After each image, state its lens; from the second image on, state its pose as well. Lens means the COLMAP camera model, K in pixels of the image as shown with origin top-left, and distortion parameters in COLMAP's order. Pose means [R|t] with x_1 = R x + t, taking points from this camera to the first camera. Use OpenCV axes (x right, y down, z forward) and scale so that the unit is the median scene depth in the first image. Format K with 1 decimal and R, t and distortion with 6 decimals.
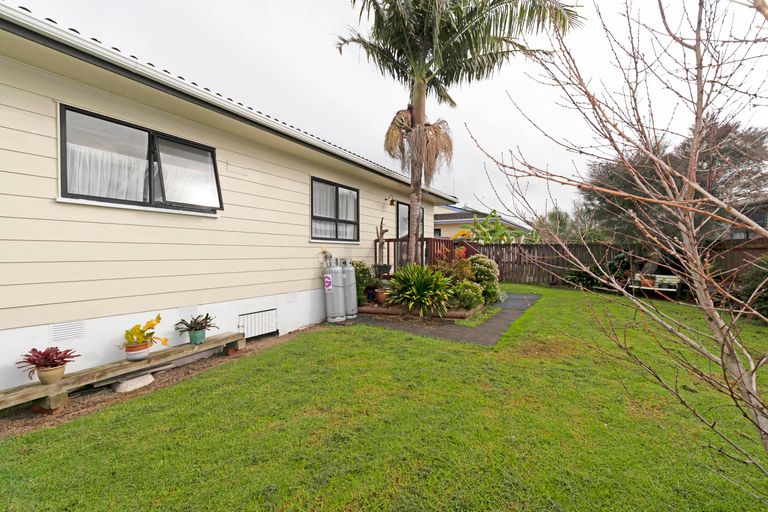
lens RADIAL K [[330.7, 0, 384.0], [0, 330.7, 256.0], [0, 0, 1]] dist [0.001287, -0.000041]
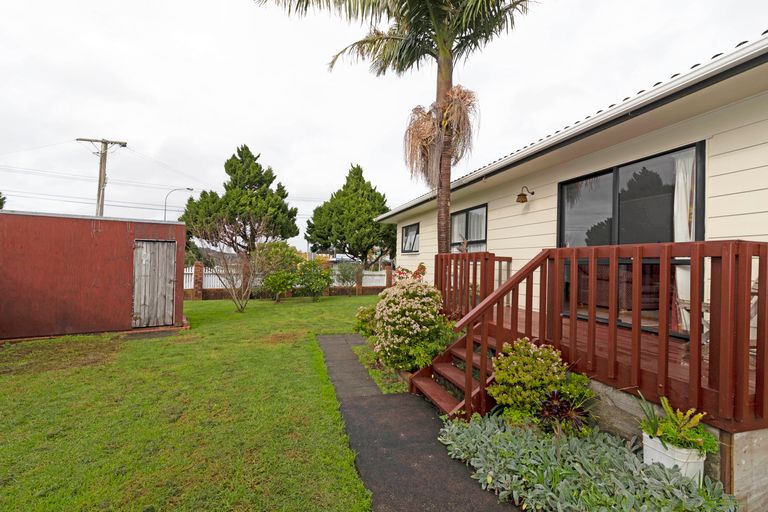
lens RADIAL K [[330.7, 0, 384.0], [0, 330.7, 256.0], [0, 0, 1]] dist [0.001287, -0.000041]
pose [[-0.666253, -0.017831, -0.745512, 0.695924], [-0.020595, 0.999773, -0.005507, -0.043120], [0.745441, 0.011685, -0.666469, 1.251883]]
